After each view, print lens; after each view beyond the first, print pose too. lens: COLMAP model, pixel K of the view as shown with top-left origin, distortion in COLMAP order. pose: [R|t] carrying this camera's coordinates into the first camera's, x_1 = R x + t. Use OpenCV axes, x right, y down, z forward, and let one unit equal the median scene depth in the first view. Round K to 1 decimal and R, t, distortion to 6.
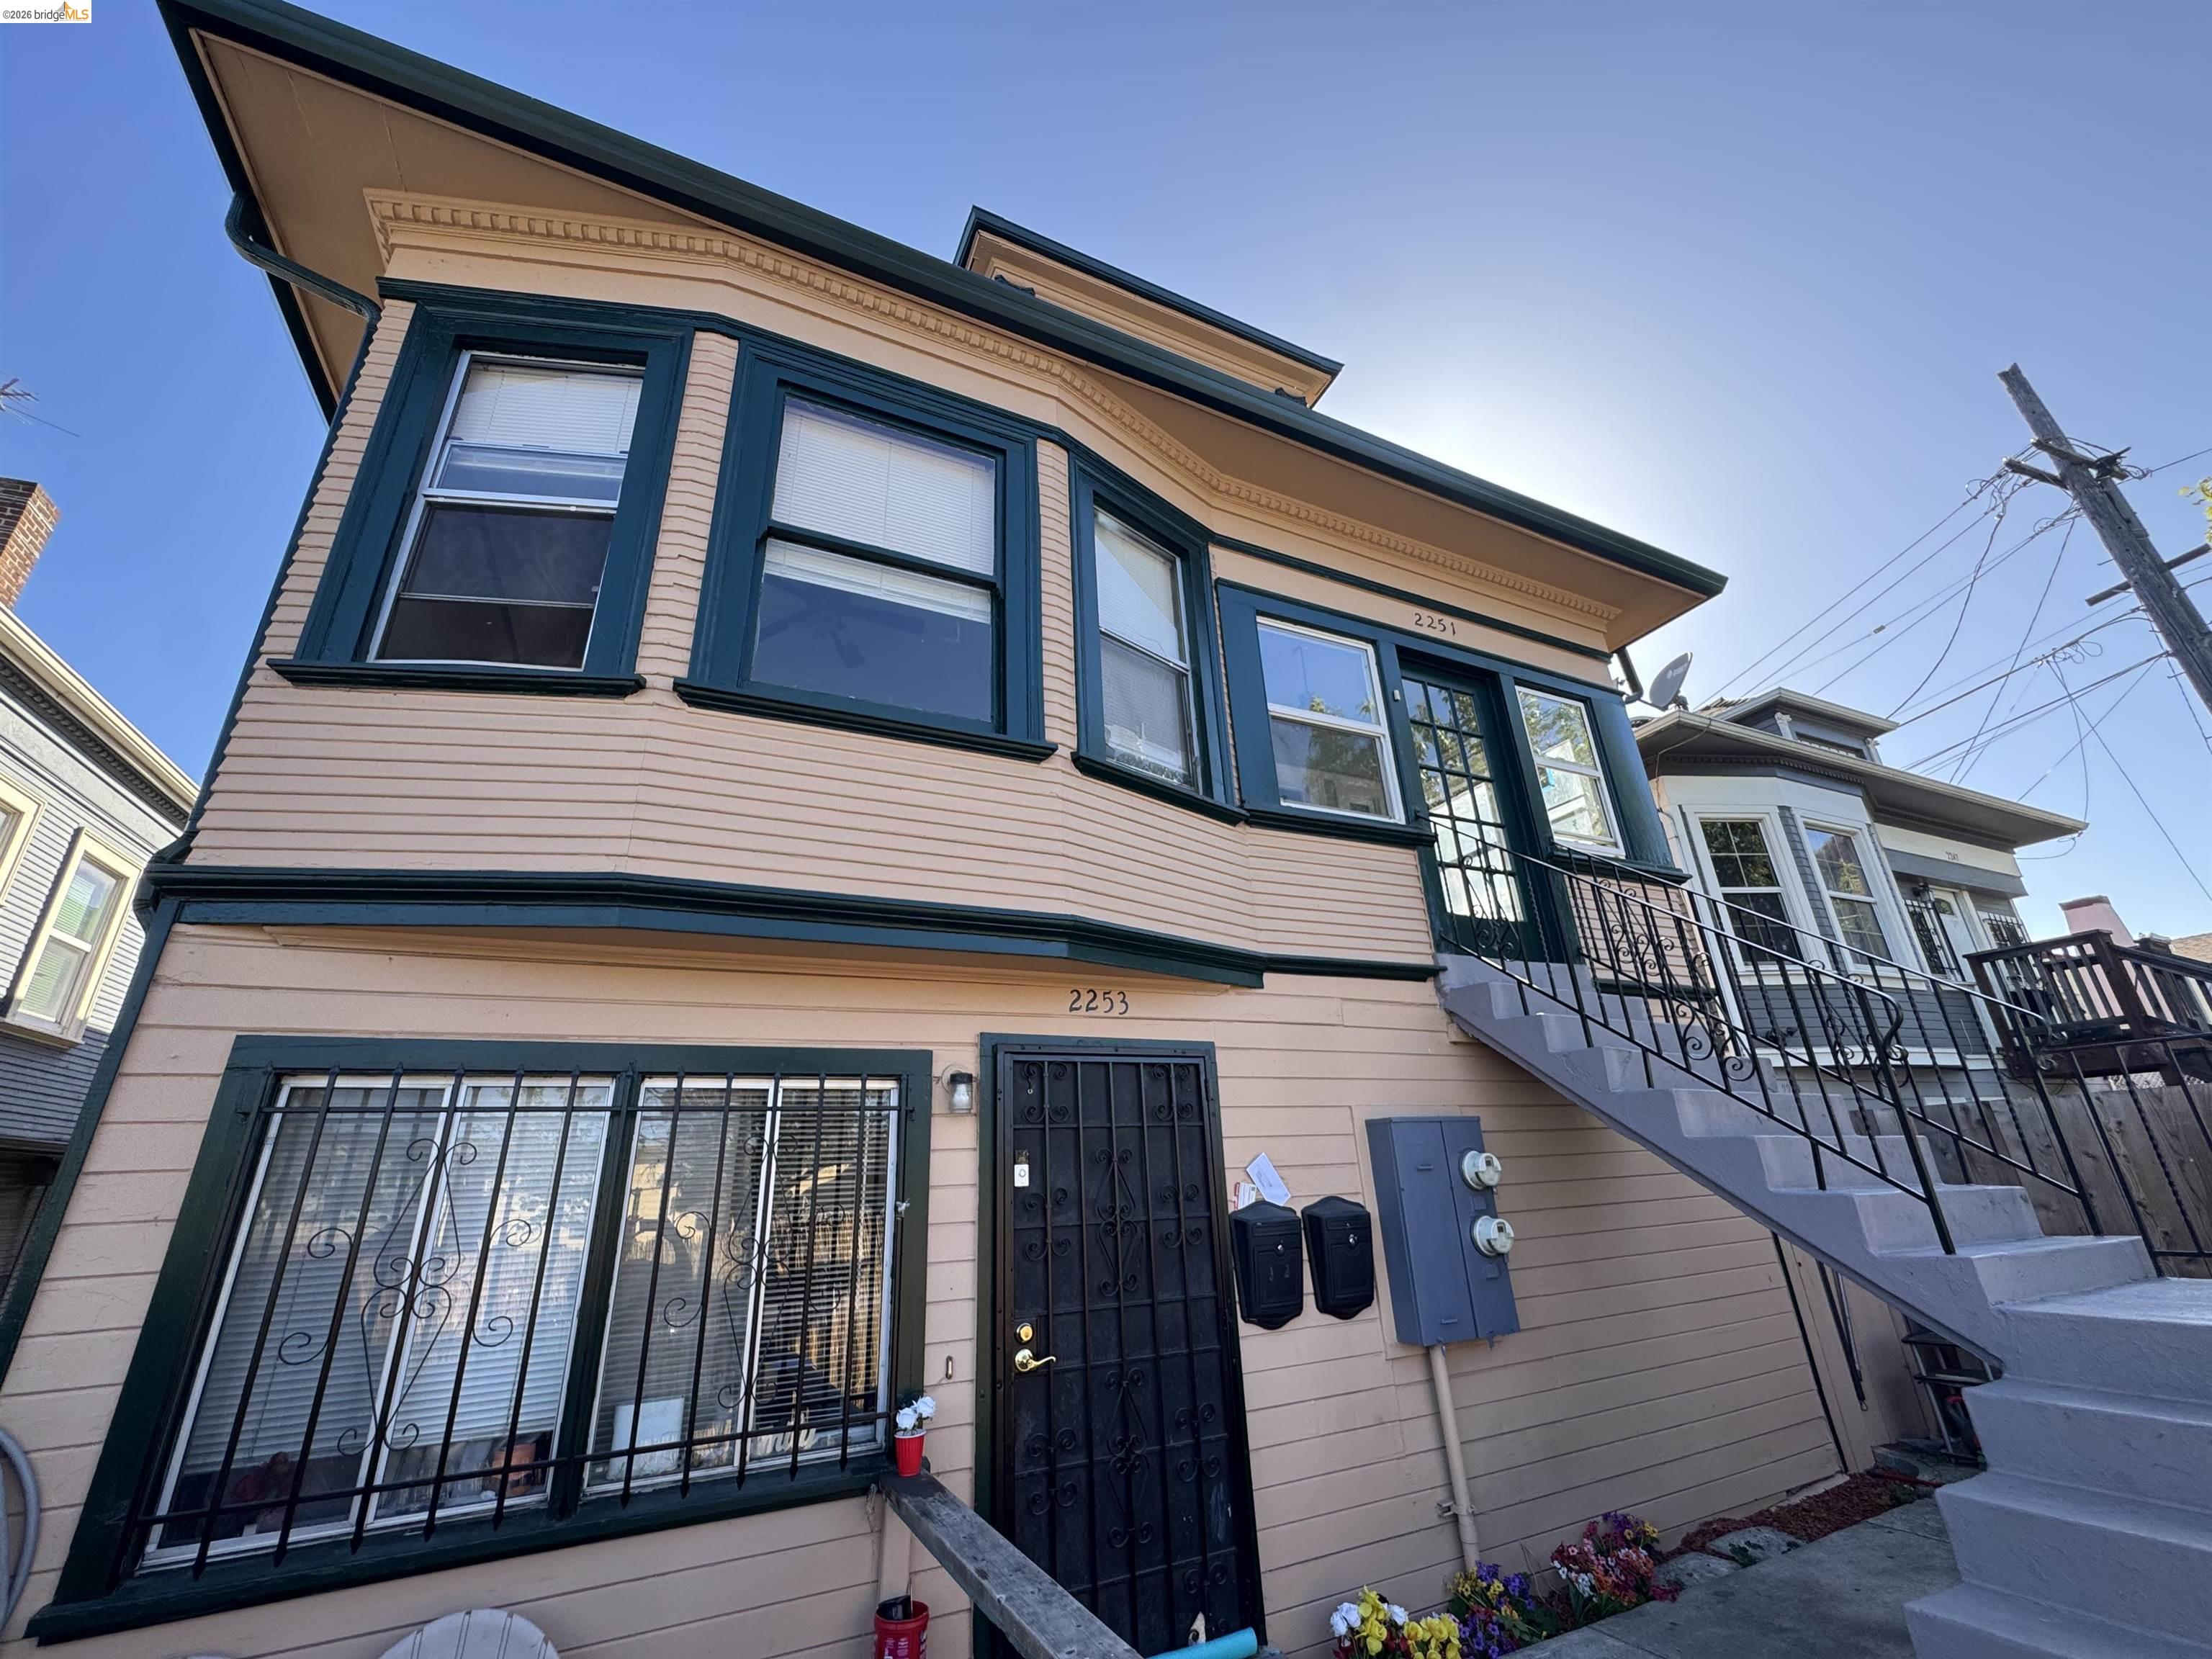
lens RADIAL K [[886.3, 0, 1102.4], [0, 886.3, 823.1], [0, 0, 1]] dist [-0.001246, -0.000860]
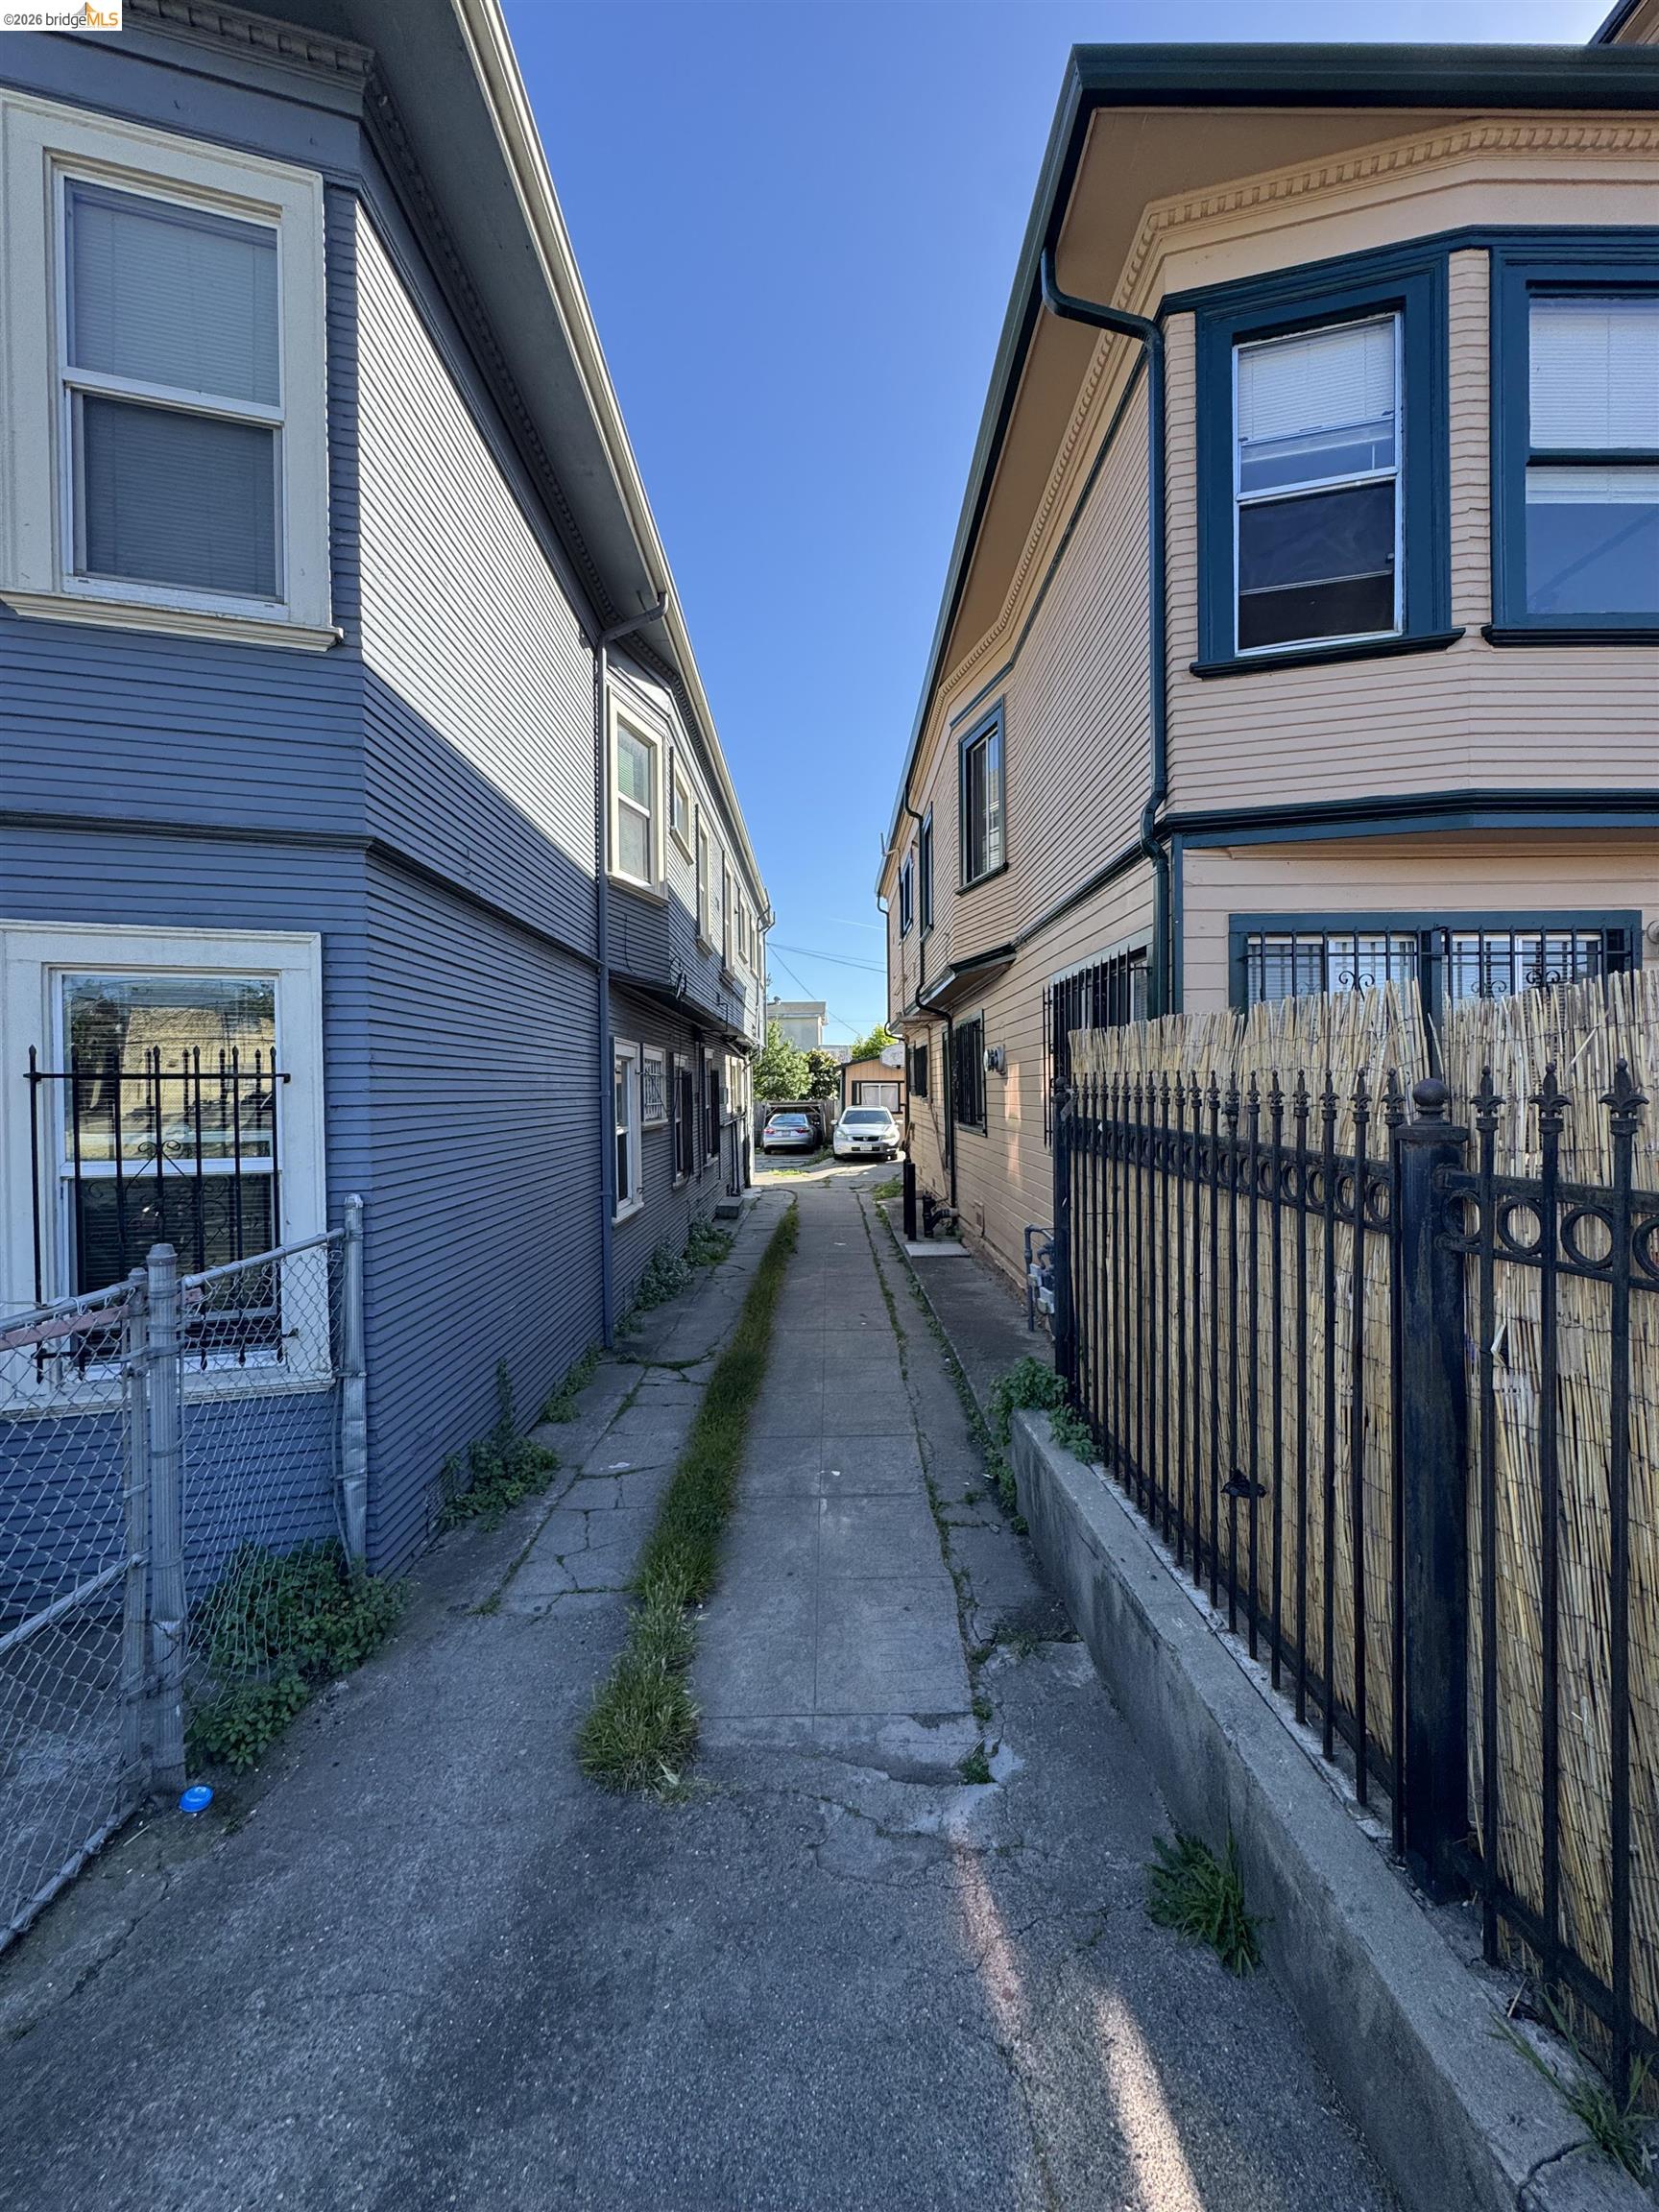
lens RADIAL K [[886.3, 0, 829.9], [0, 886.3, 1104.5], [0, 0, 1]] dist [-0.001246, -0.000860]
pose [[0.907801, 0.038100, -0.417667, -0.511804], [0.131600, 0.919692, 0.369930, -0.081391], [0.398220, -0.390788, 0.829883, -0.457872]]
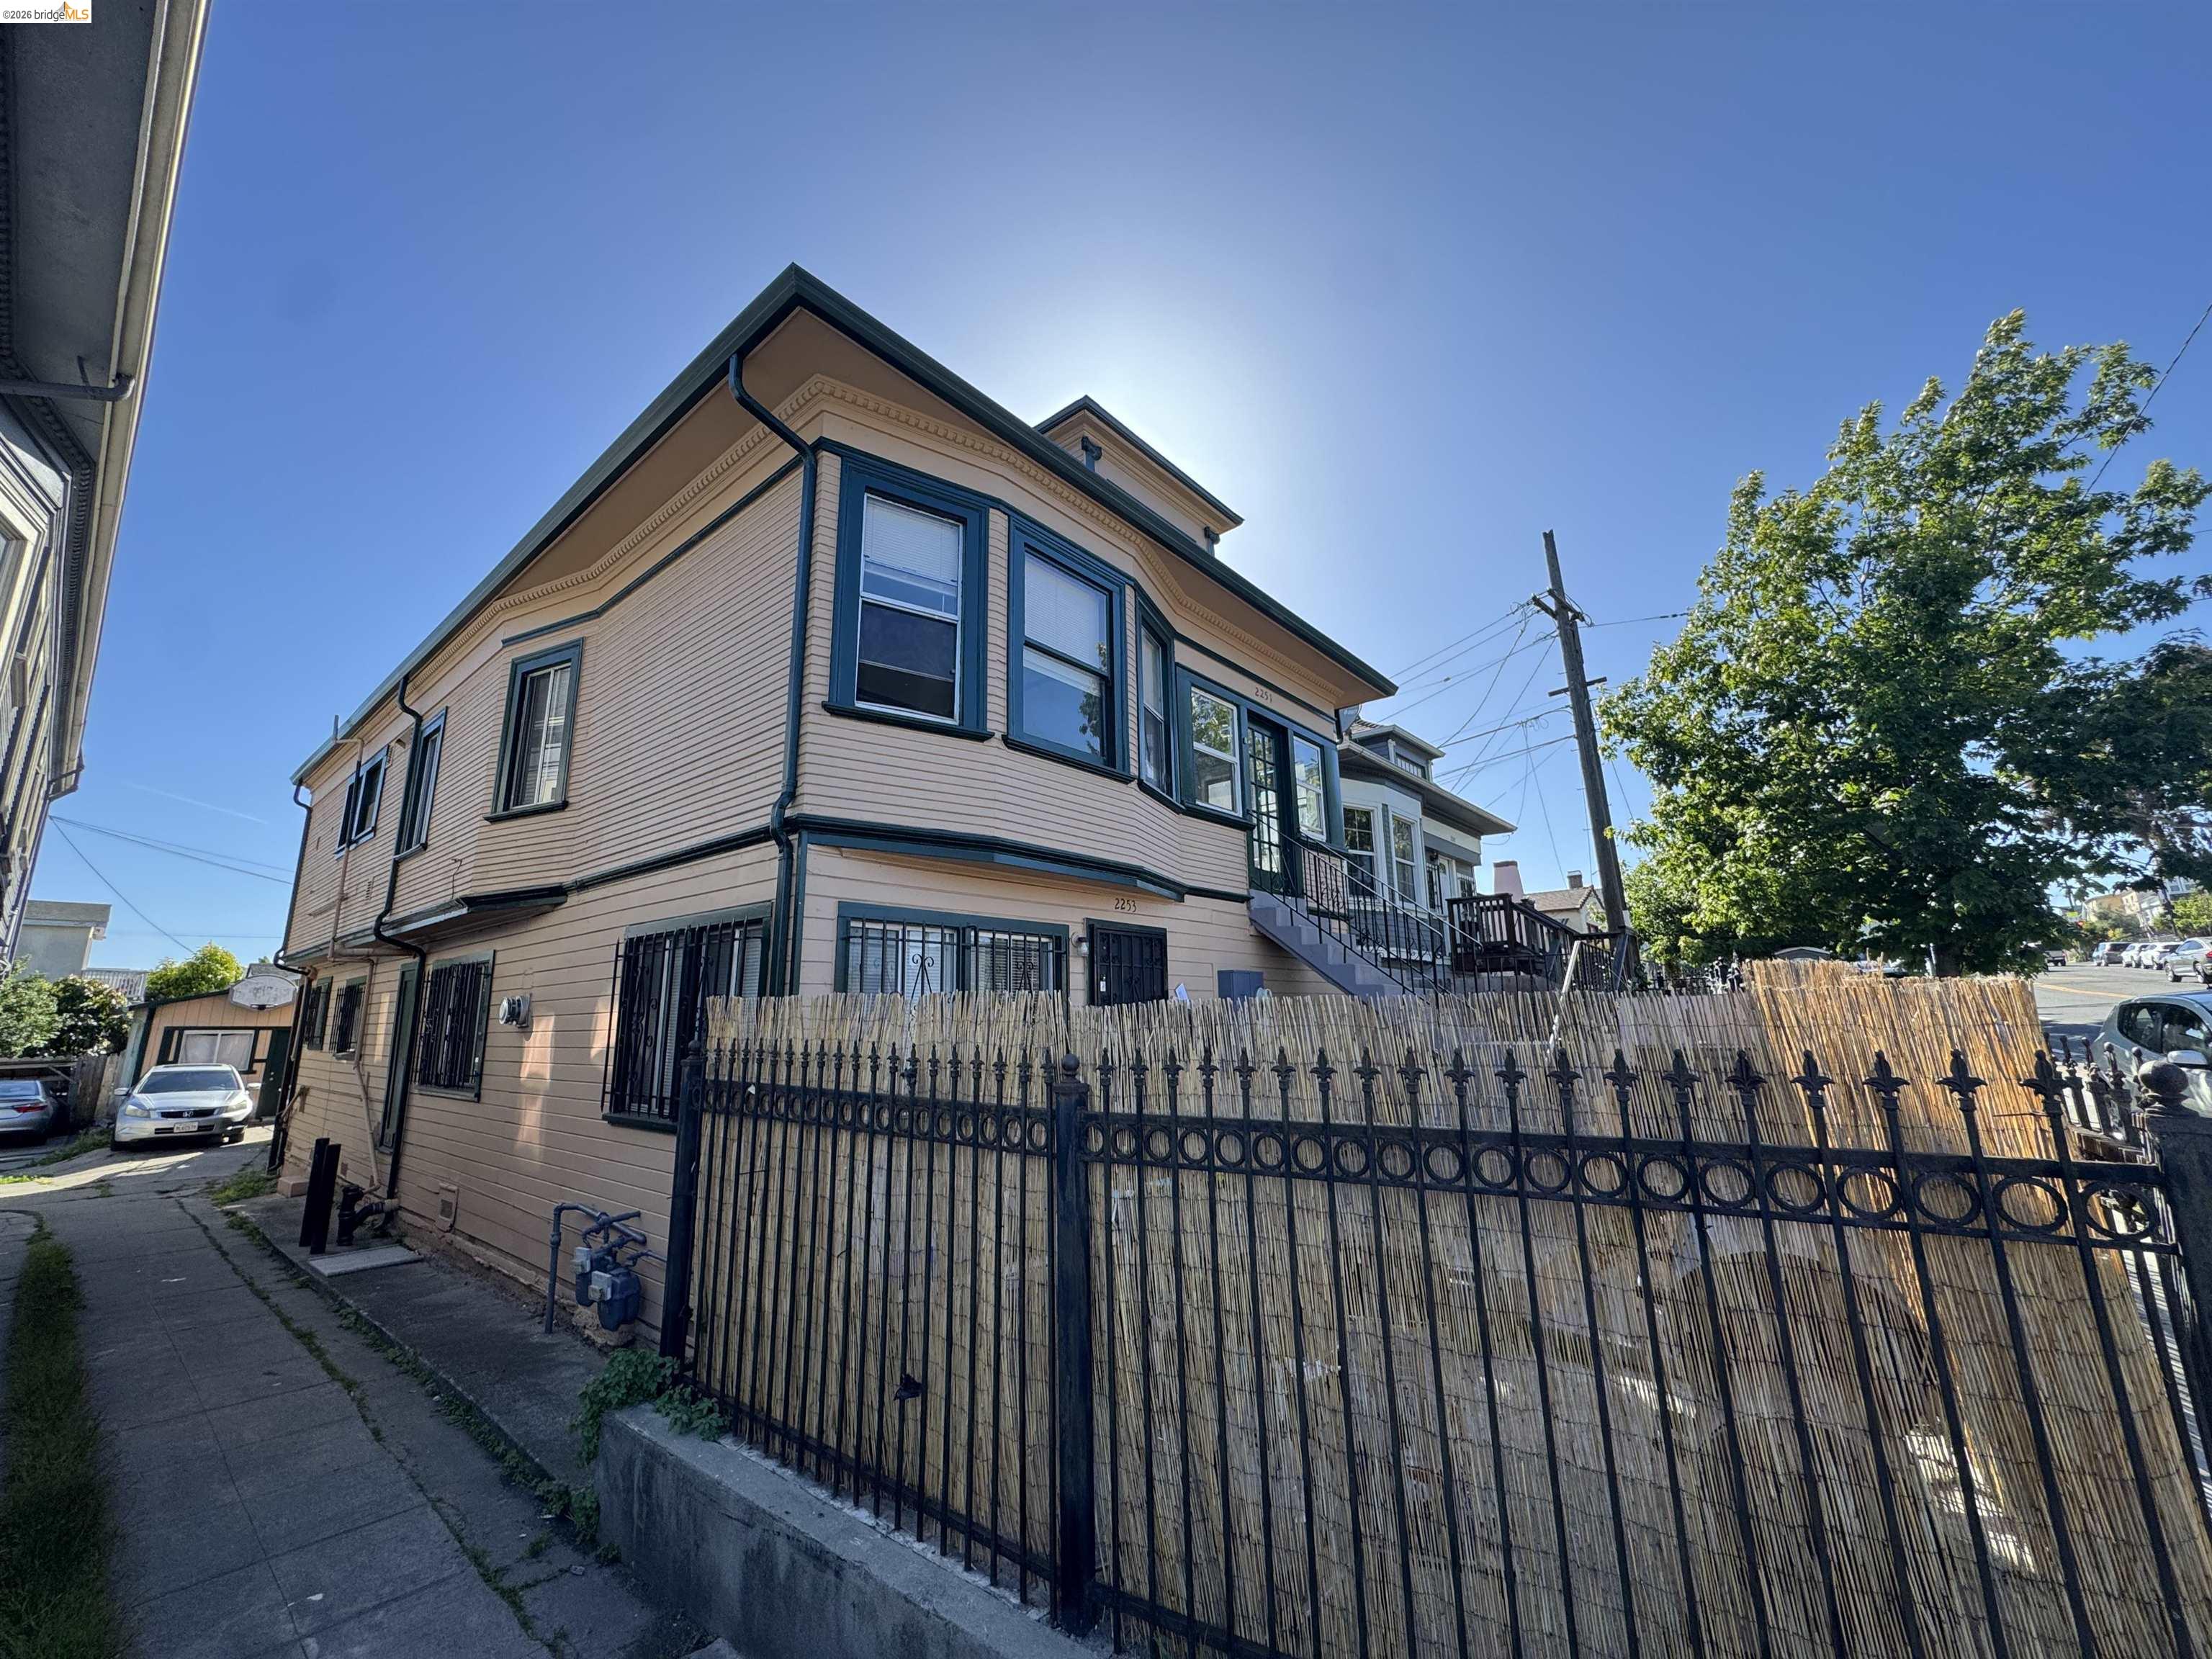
lens RADIAL K [[886.3, 0, 1104.8], [0, 886.3, 830.0], [0, 0, 1]] dist [-0.001246, -0.000860]
pose [[0.909018, 0.113540, 0.400993, -0.681768], [-0.175227, 0.977119, 0.120556, -0.151211], [-0.378130, -0.179853, 0.908114, -0.585148]]
